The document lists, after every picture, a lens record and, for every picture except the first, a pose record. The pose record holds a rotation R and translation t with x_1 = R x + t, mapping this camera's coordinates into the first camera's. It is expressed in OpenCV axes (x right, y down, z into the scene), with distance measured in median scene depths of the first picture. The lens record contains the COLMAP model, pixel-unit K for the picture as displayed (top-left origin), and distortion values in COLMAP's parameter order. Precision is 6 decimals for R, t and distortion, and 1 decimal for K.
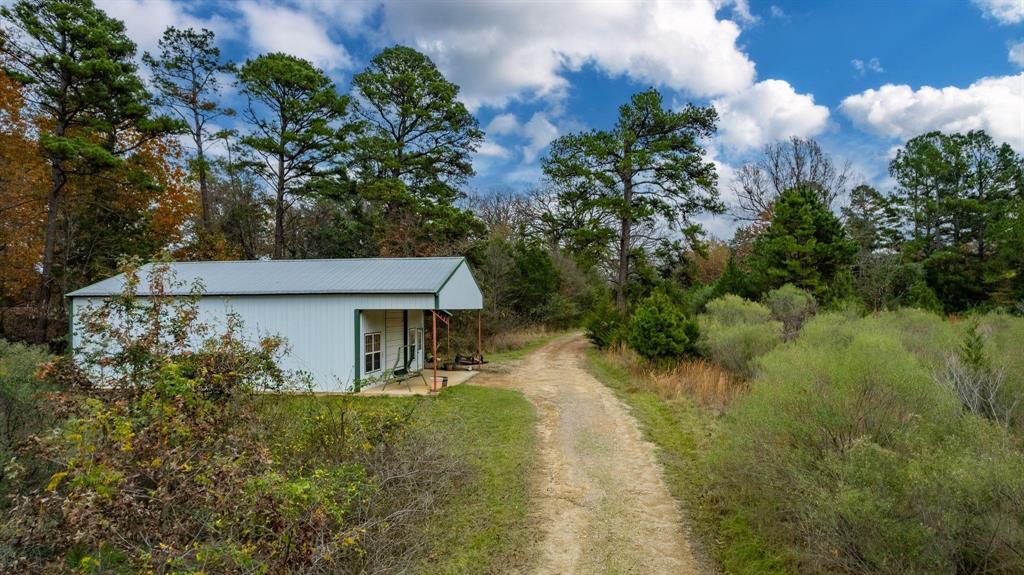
lens RADIAL K [[684.5, 0, 512.0], [0, 684.5, 287.5], [0, 0, 1]] dist [-0.000886, -0.000048]
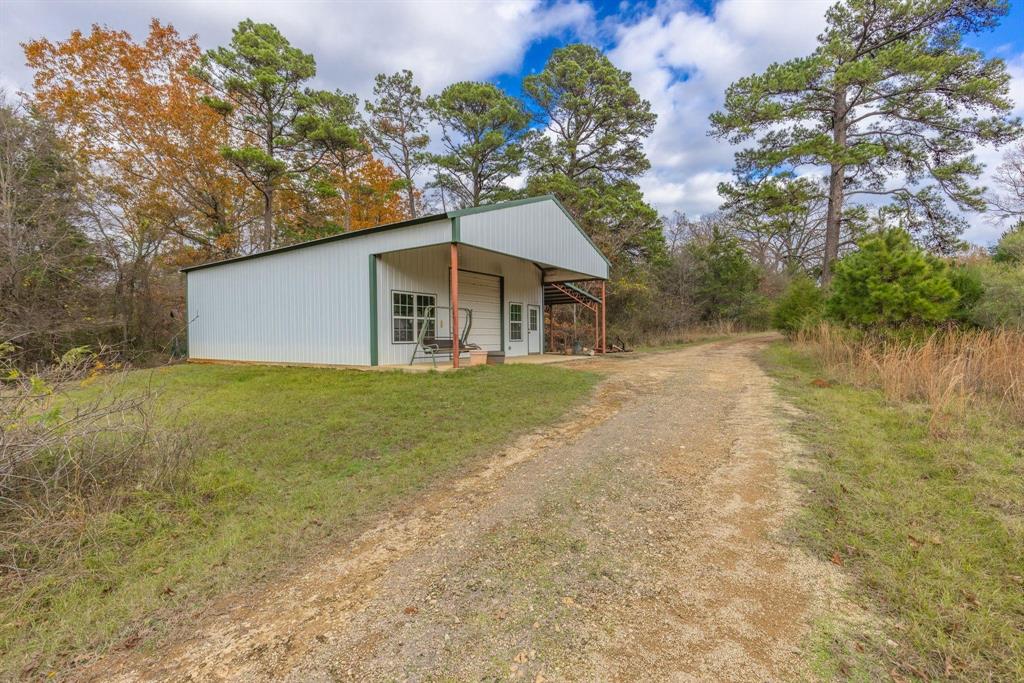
lens RADIAL K [[458.8, 0, 512.0], [0, 458.8, 341.5], [0, 0, 1]] dist [0.010595, 0.000306]
pose [[0.889084, 0.004539, -0.457722, 0.082739], [0.012579, 0.999331, 0.034343, 0.067136], [0.457572, -0.036292, 0.888432, 0.376460]]
